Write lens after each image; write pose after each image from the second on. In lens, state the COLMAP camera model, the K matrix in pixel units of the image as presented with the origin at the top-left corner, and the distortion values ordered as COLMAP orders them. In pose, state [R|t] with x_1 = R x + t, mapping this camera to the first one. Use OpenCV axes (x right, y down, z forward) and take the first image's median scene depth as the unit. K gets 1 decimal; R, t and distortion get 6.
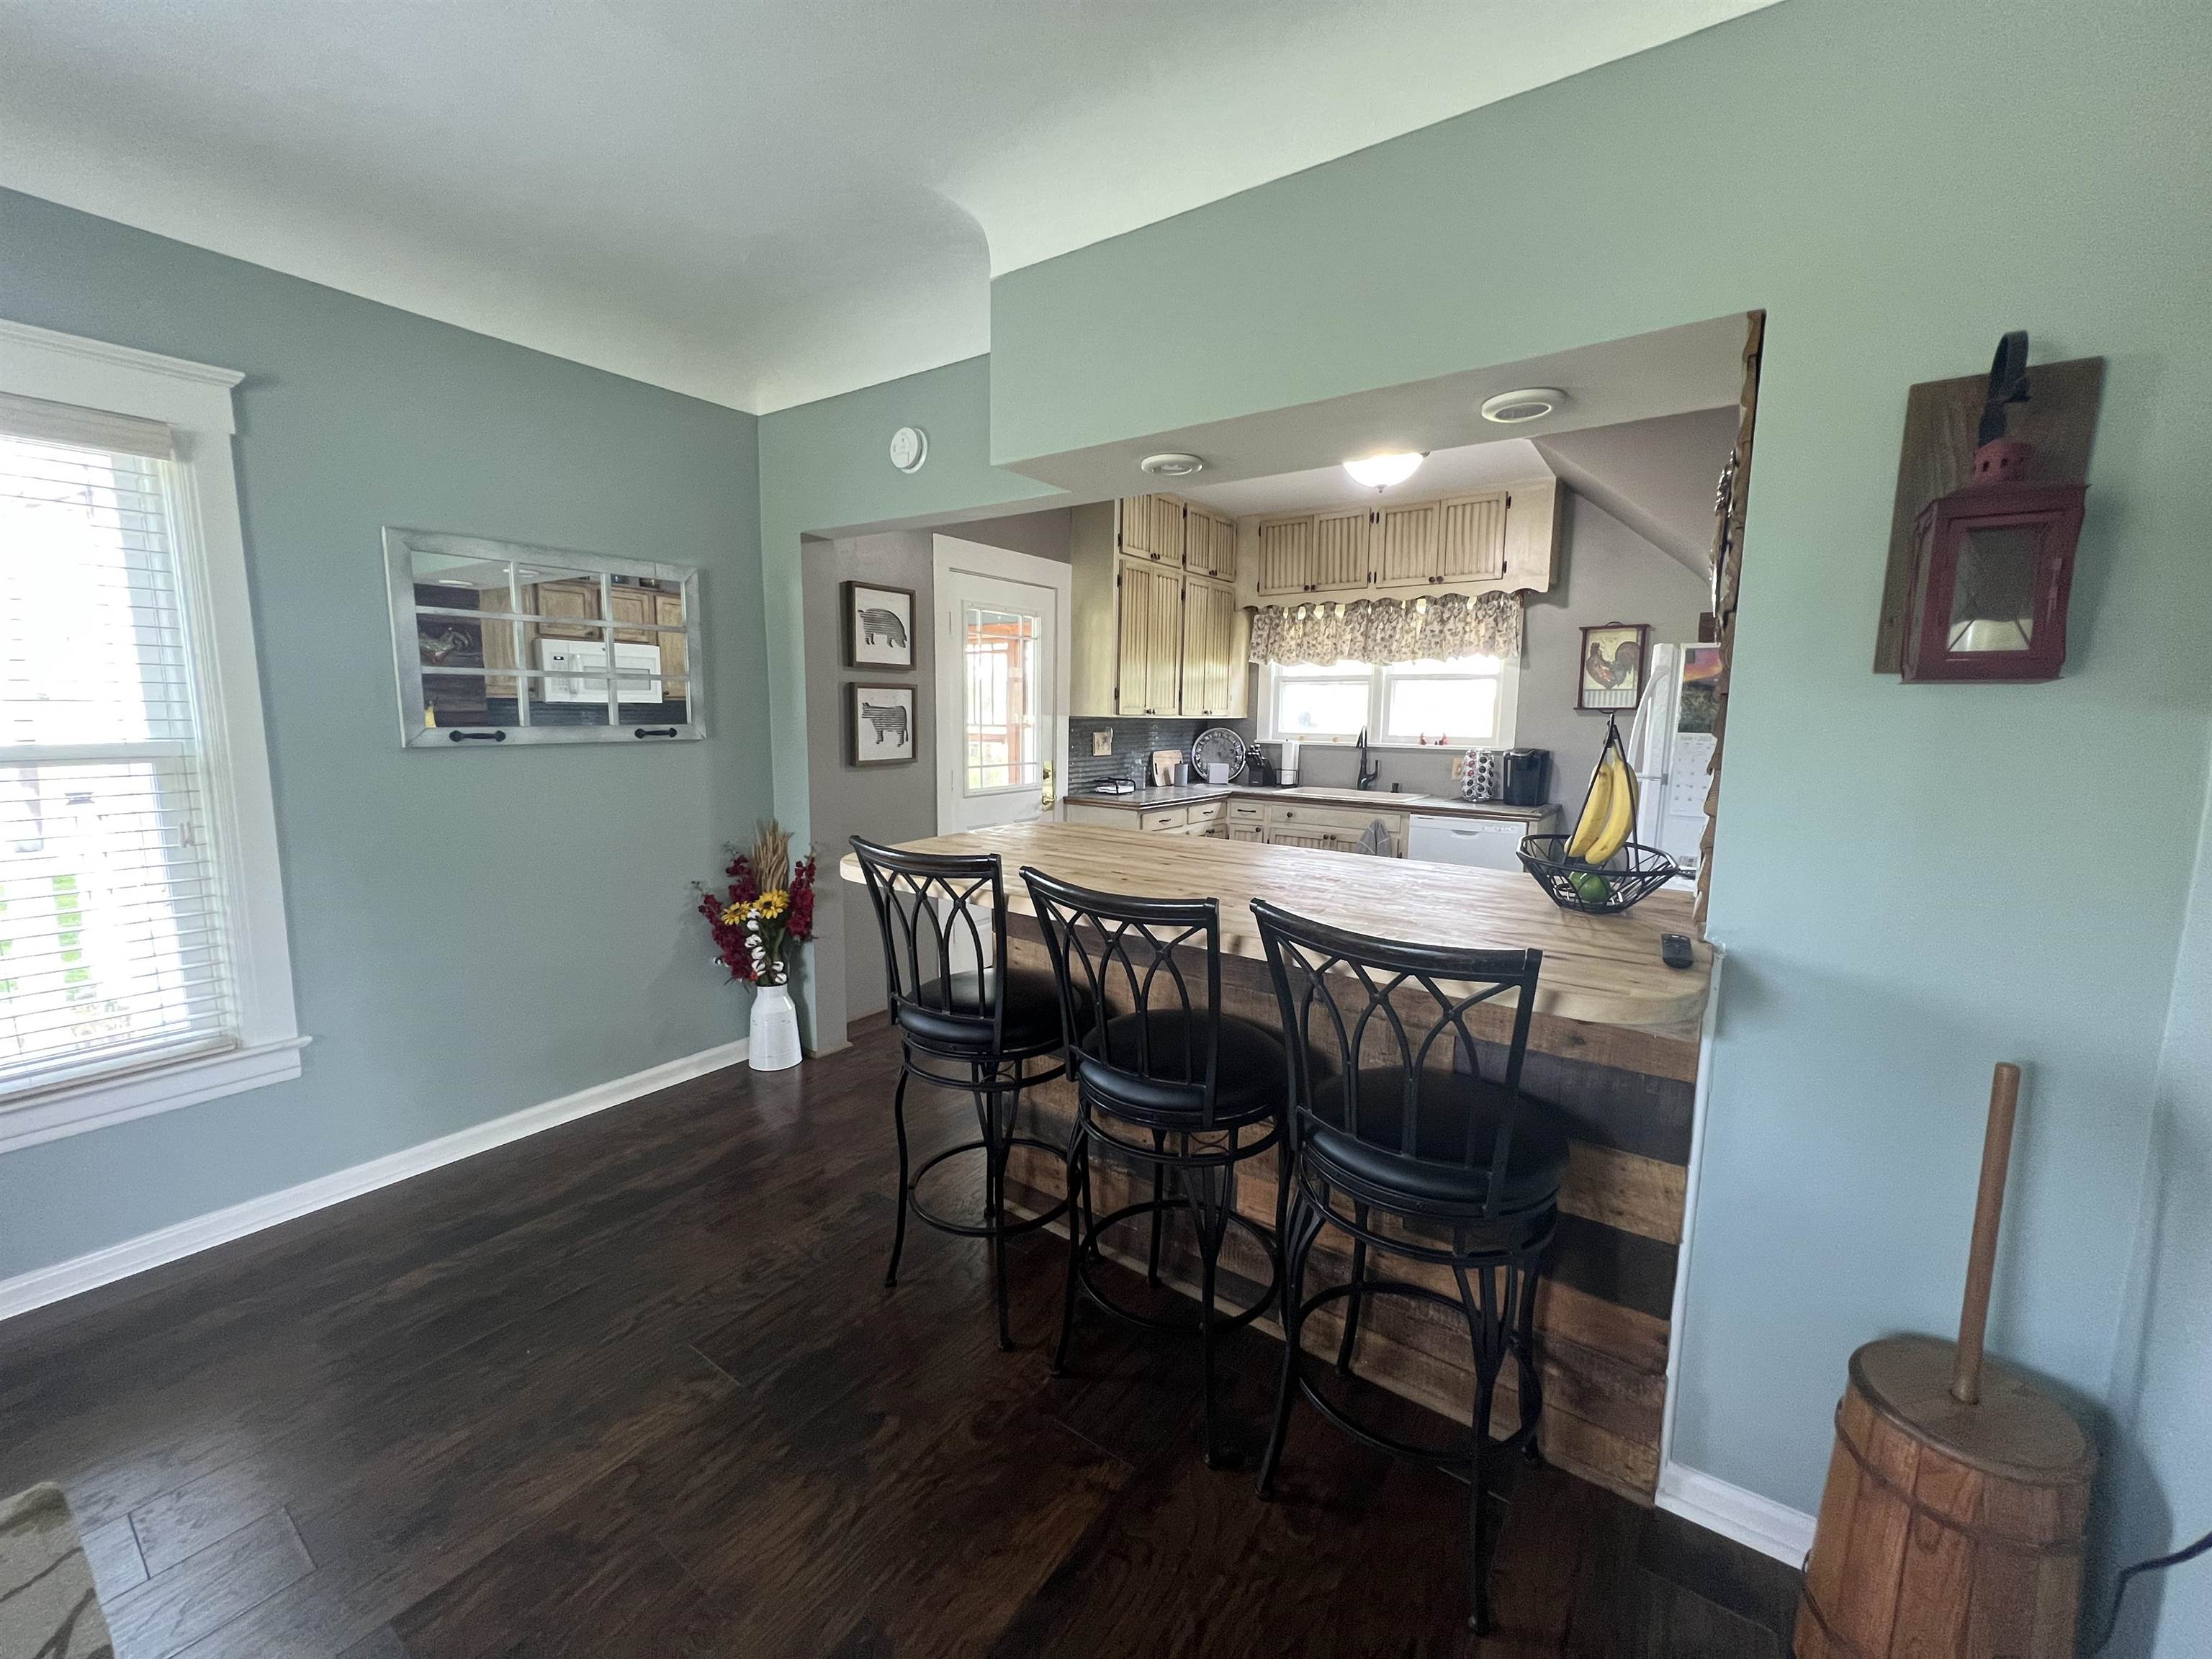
lens RADIAL K [[890.7, 0, 1099.5], [0, 890.7, 826.8], [0, 0, 1]] dist [-0.000804, 0.000793]
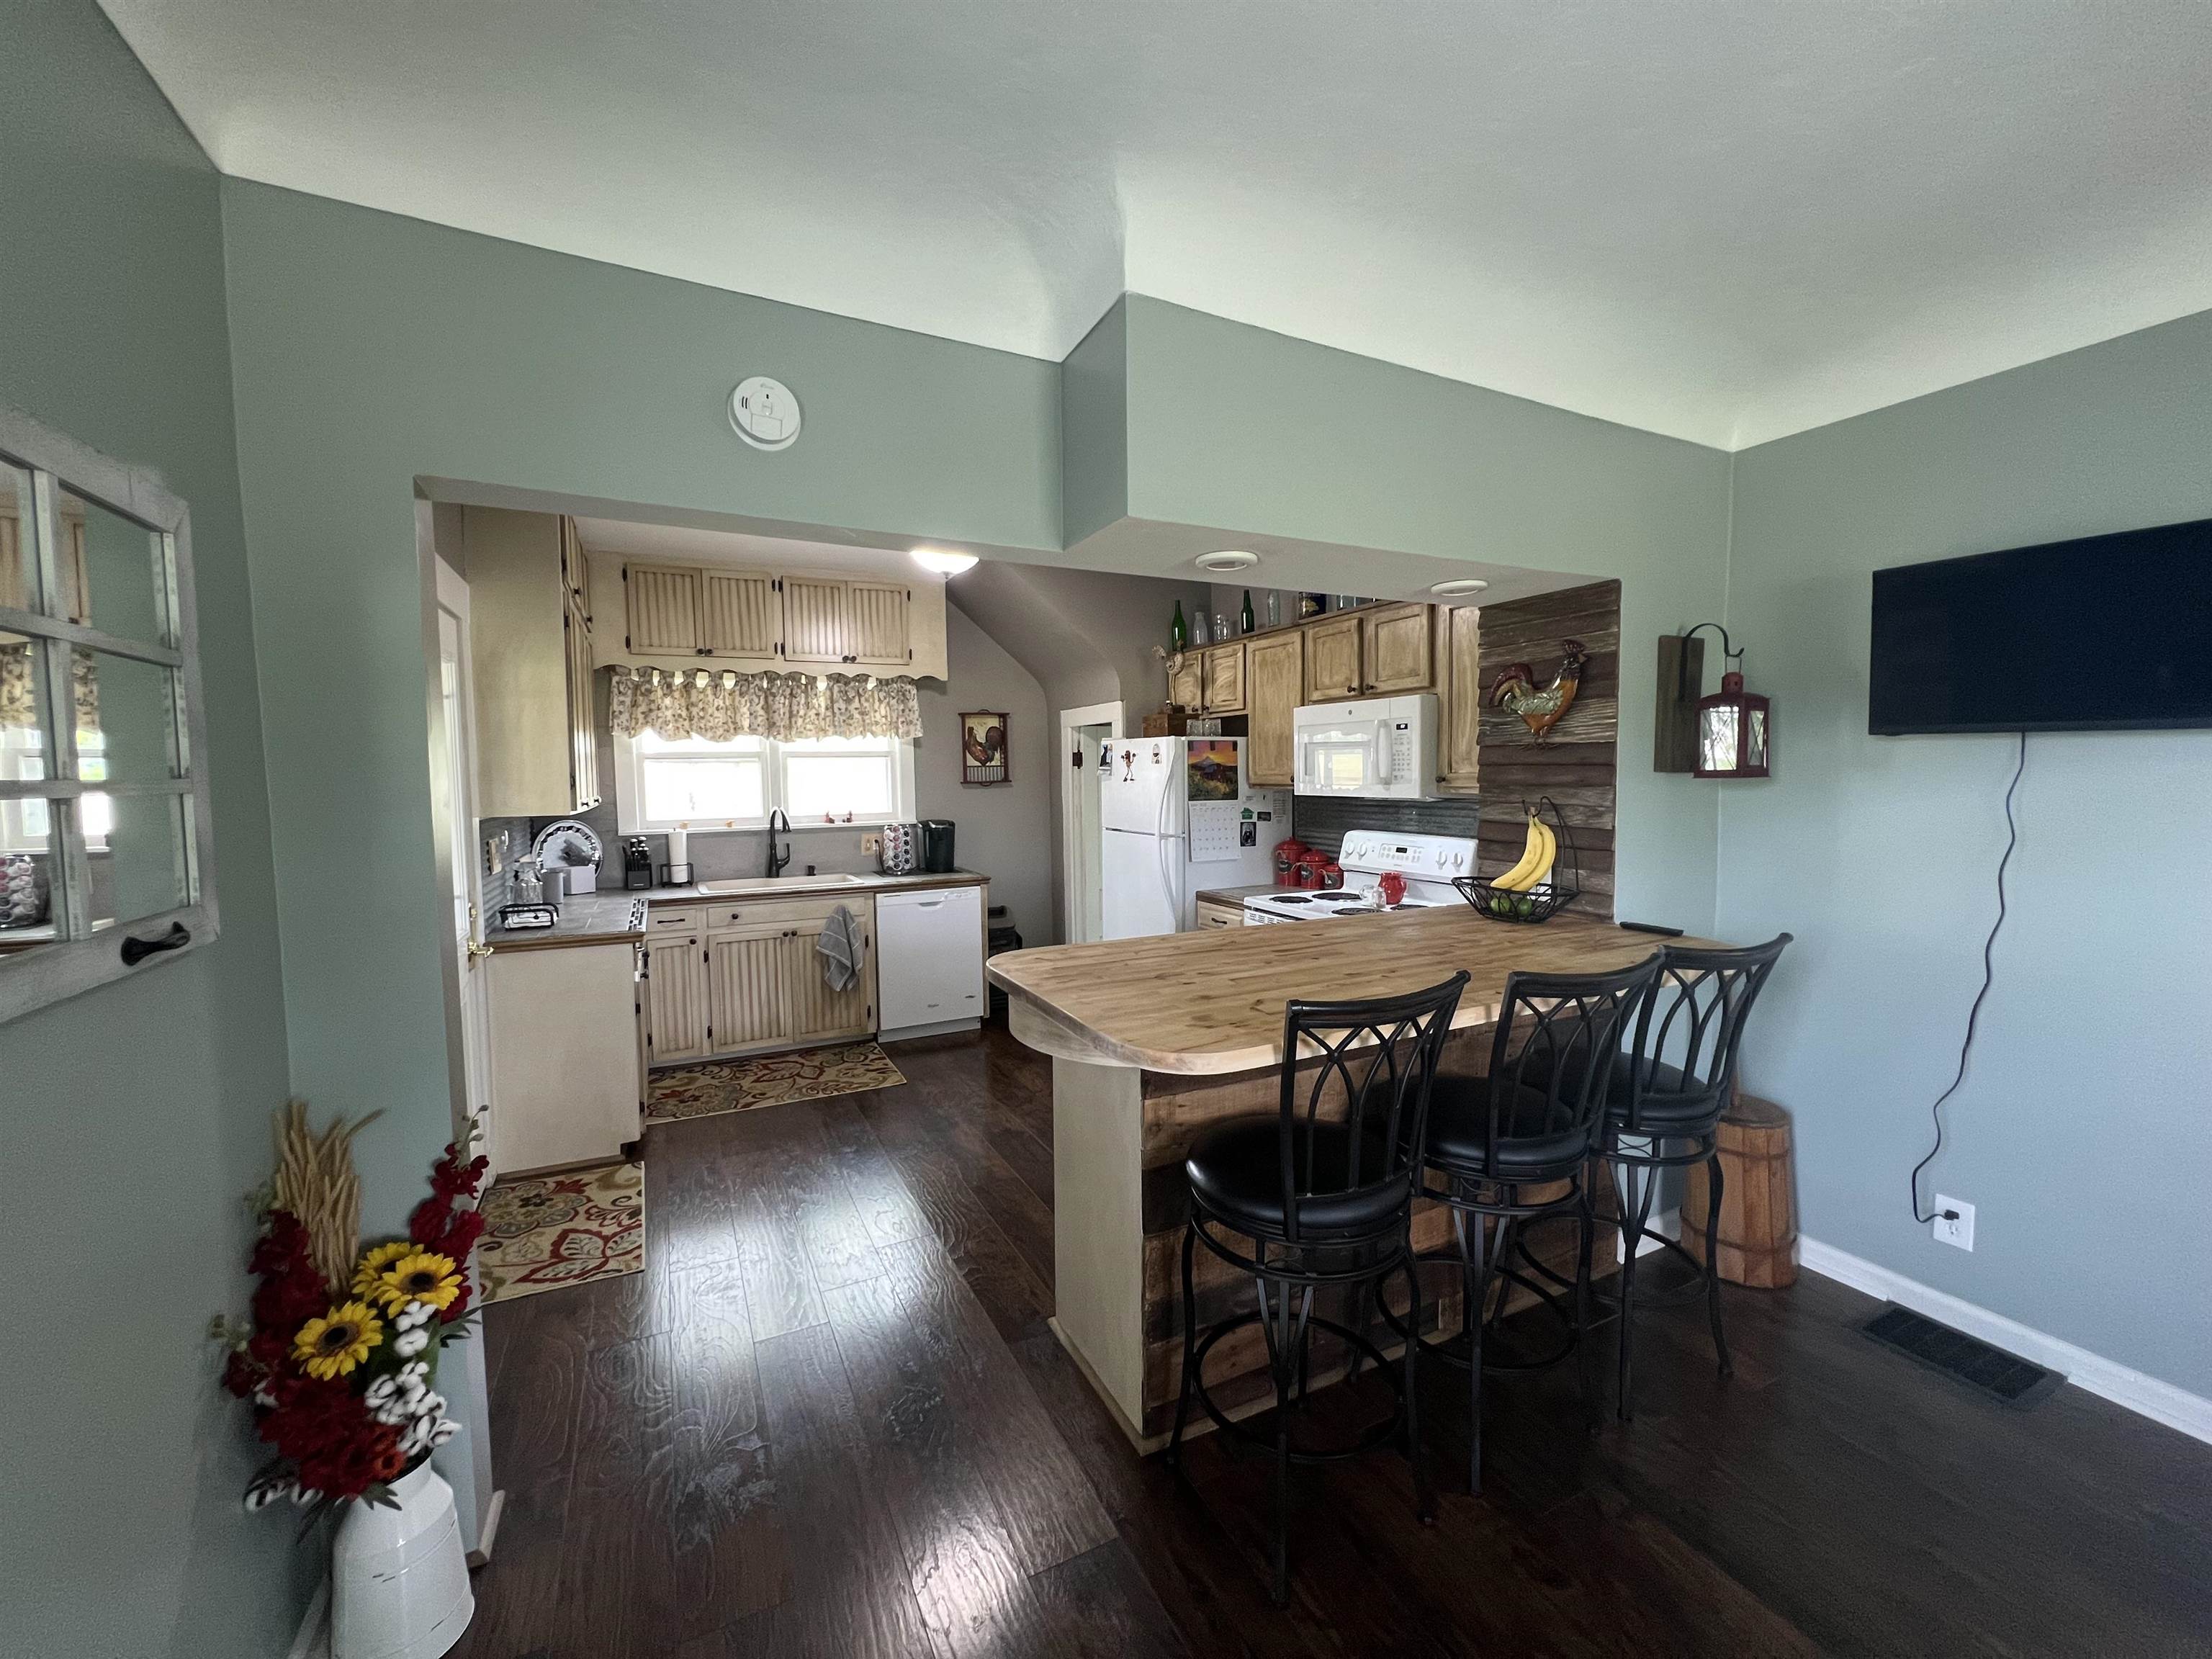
lens RADIAL K [[890.7, 0, 1099.5], [0, 890.7, 826.8], [0, 0, 1]] dist [-0.000804, 0.000793]
pose [[0.467573, -0.074240, 0.880832, -0.373089], [0.136272, 0.990609, 0.011156, -0.061565], [-0.873388, 0.114816, 0.473298, 0.292803]]
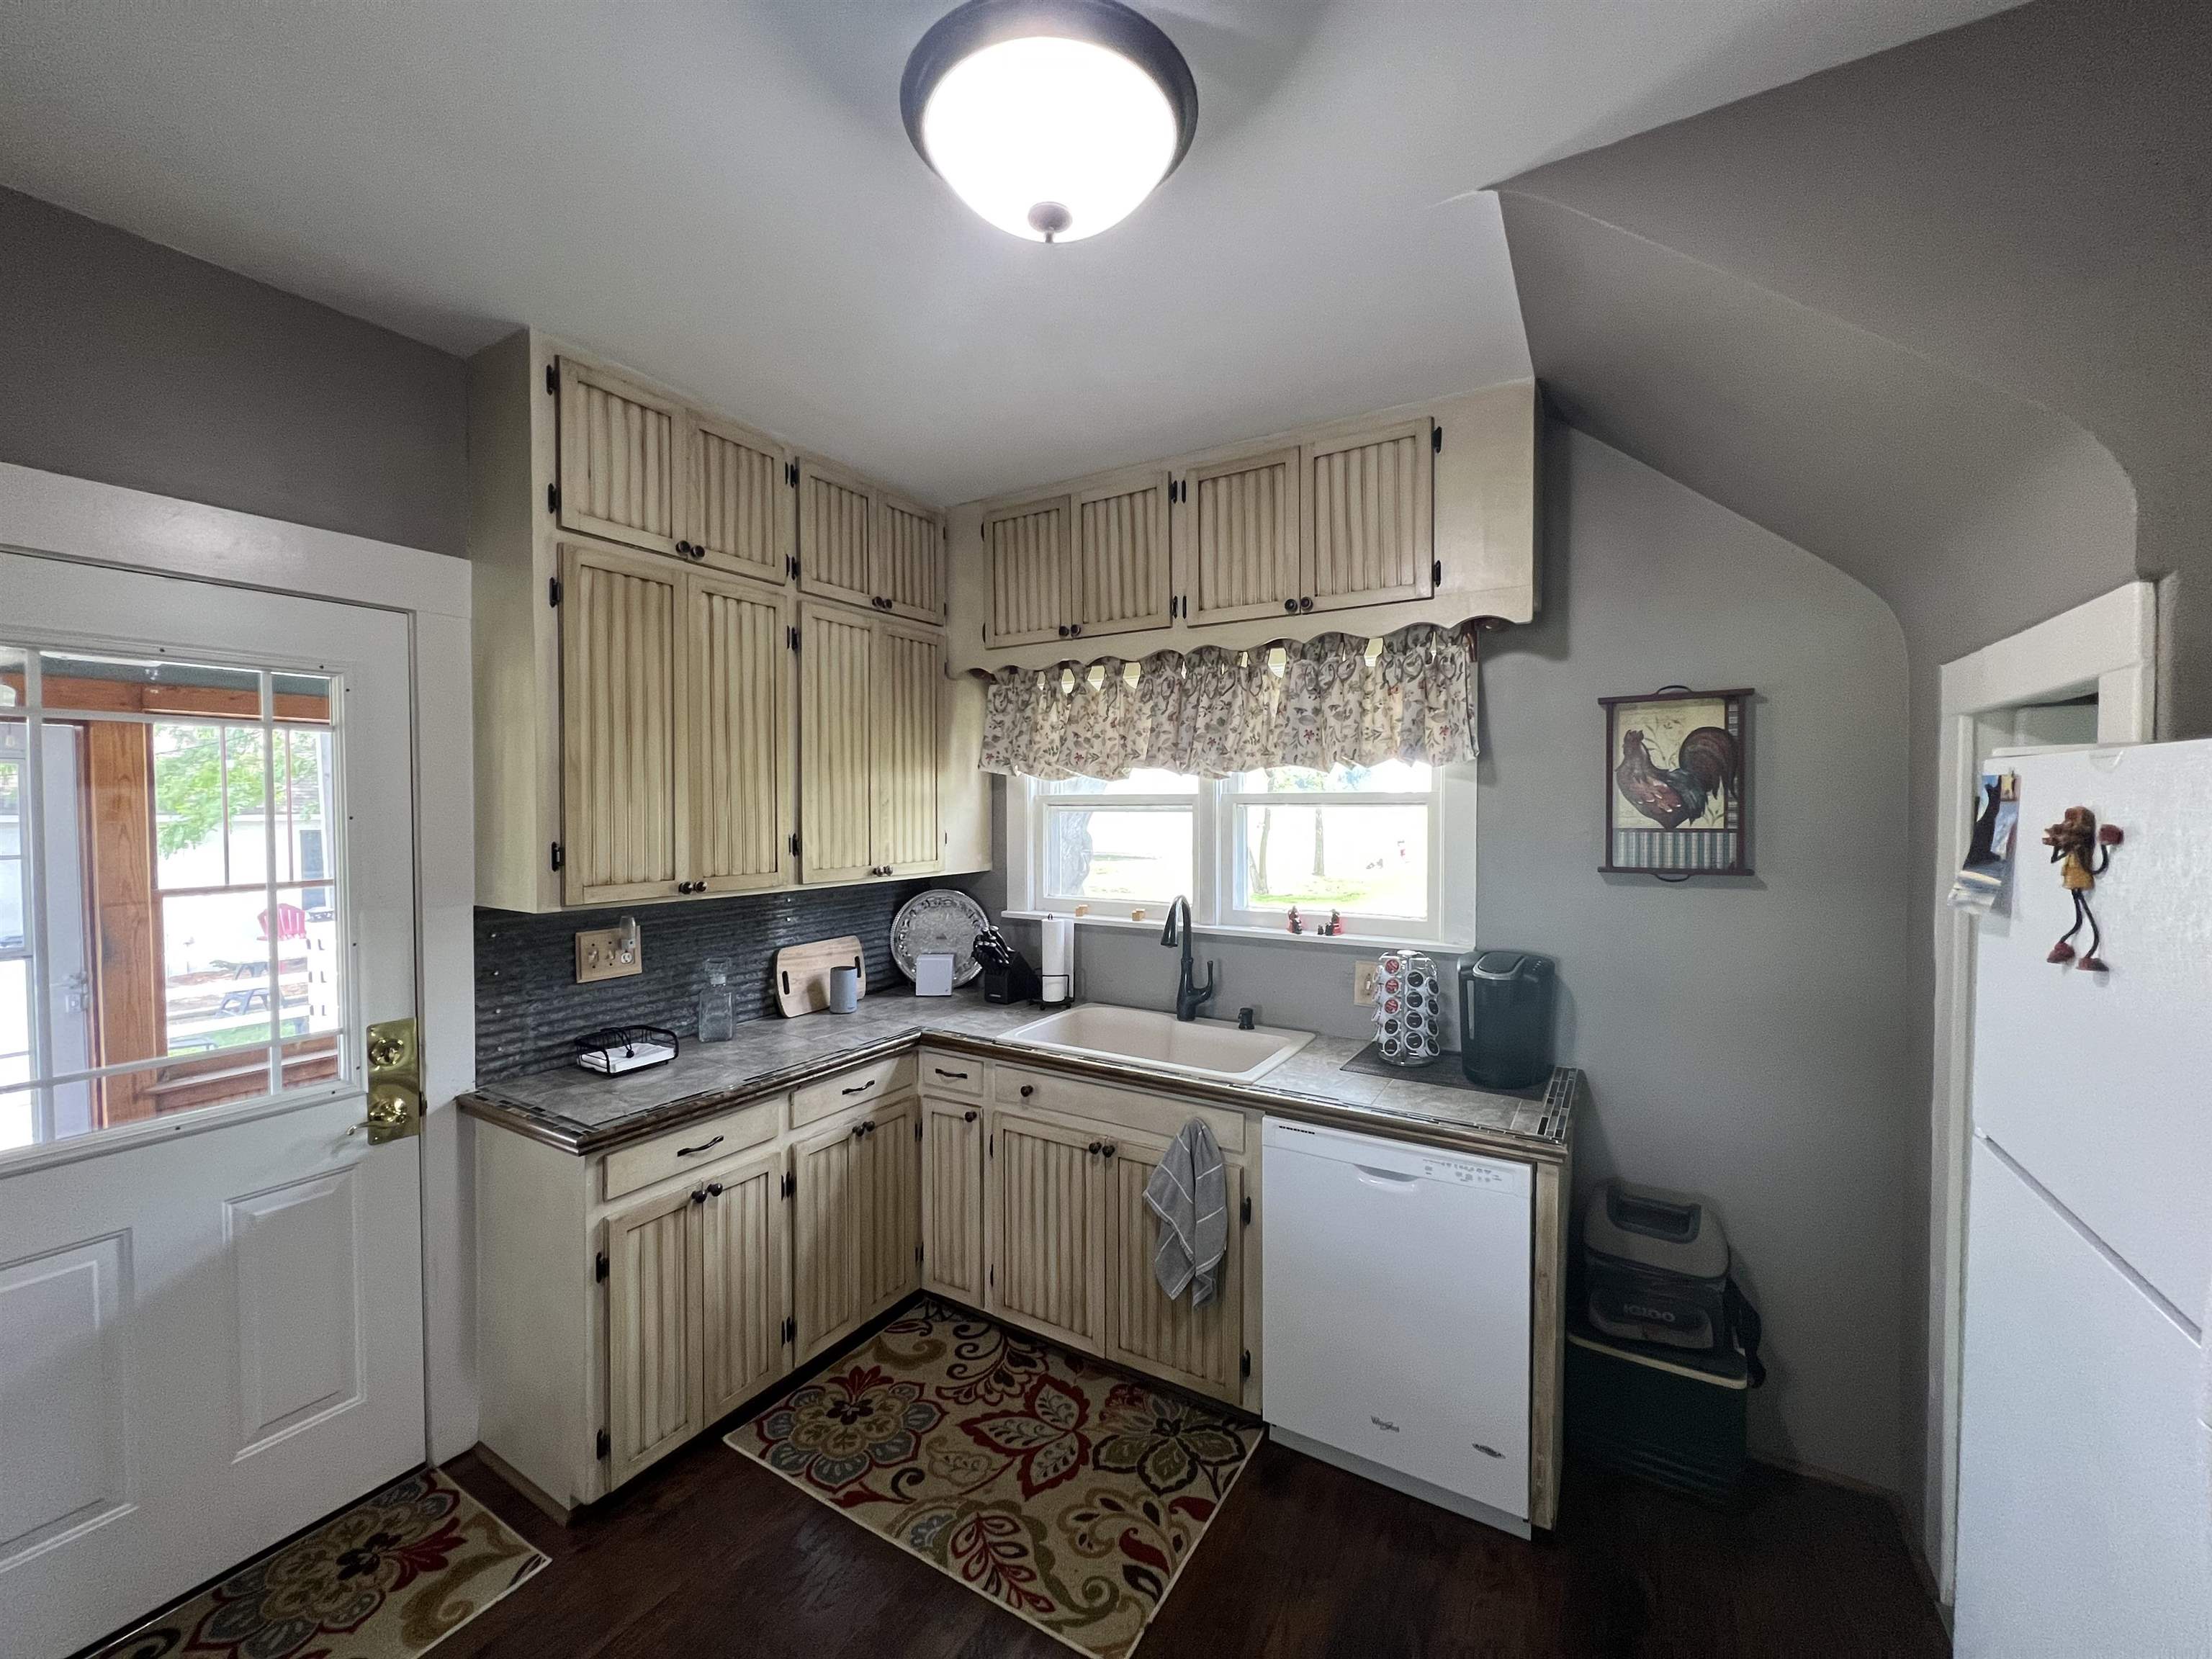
lens RADIAL K [[890.7, 0, 1099.5], [0, 890.7, 826.8], [0, 0, 1]] dist [-0.000804, 0.000793]
pose [[0.996791, -0.014065, 0.078800, 0.222043], [0.022337, 0.994210, -0.105108, -0.105252], [-0.076866, 0.106531, 0.991334, 0.522489]]
